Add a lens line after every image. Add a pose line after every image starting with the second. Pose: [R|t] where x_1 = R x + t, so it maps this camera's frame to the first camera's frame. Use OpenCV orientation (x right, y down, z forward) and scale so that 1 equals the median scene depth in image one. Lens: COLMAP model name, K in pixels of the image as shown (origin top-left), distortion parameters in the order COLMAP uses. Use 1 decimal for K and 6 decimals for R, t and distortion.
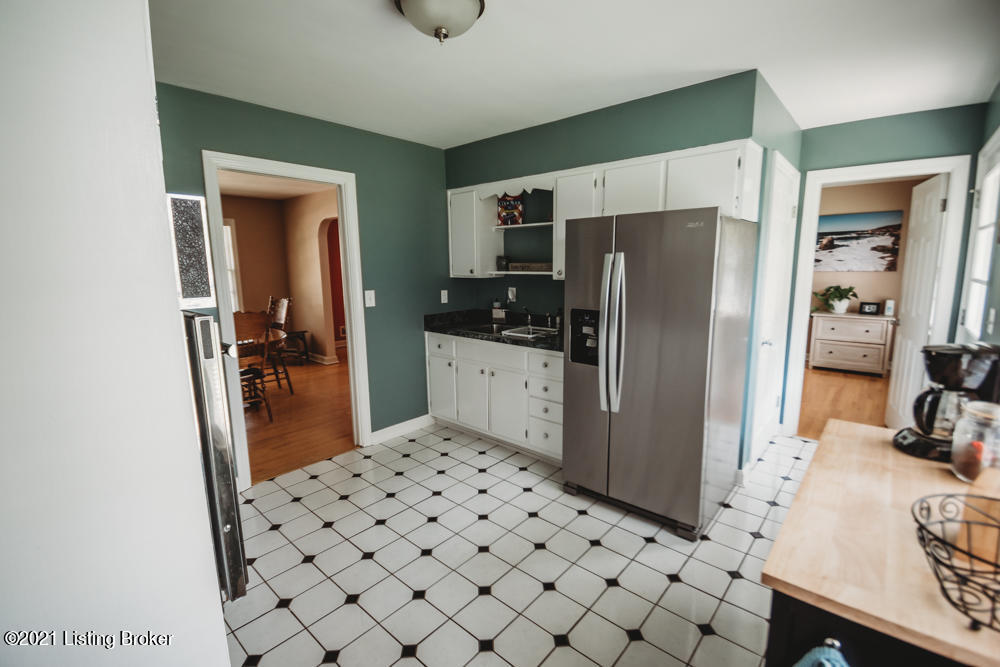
lens RADIAL K [[439.2, 0, 510.5], [0, 439.2, 332.3], [0, 0, 1]] dist [0.015720, -0.021604]
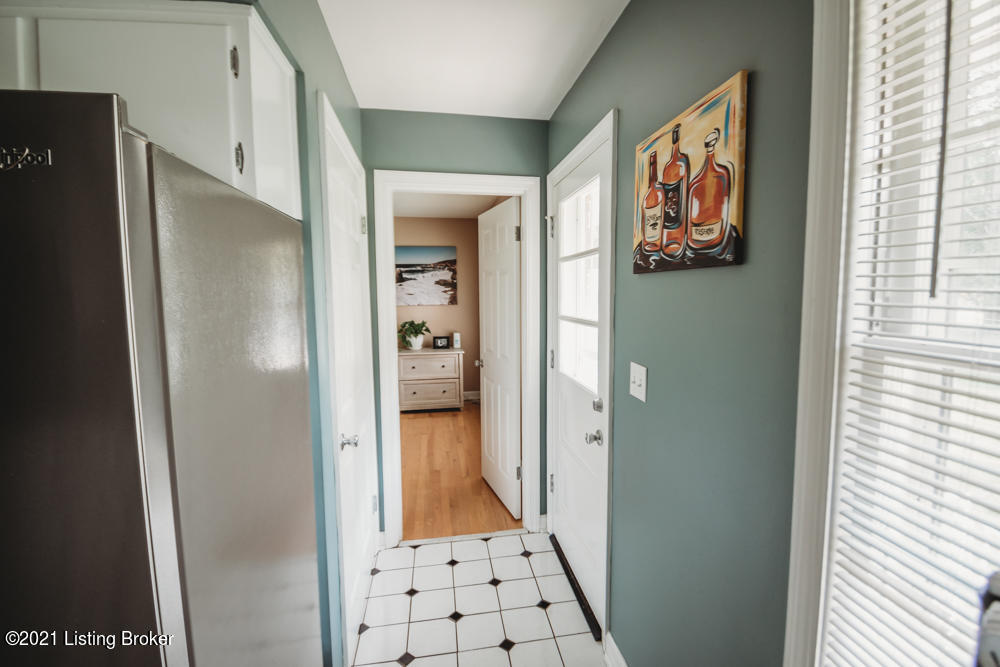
lens RADIAL K [[439.2, 0, 510.5], [0, 439.2, 332.3], [0, 0, 1]] dist [0.015720, -0.021604]
pose [[0.631327, -0.067029, 0.772615, 0.154306], [0.122286, 0.992399, -0.013826, -0.044479], [-0.765815, 0.103209, 0.634725, 0.252928]]
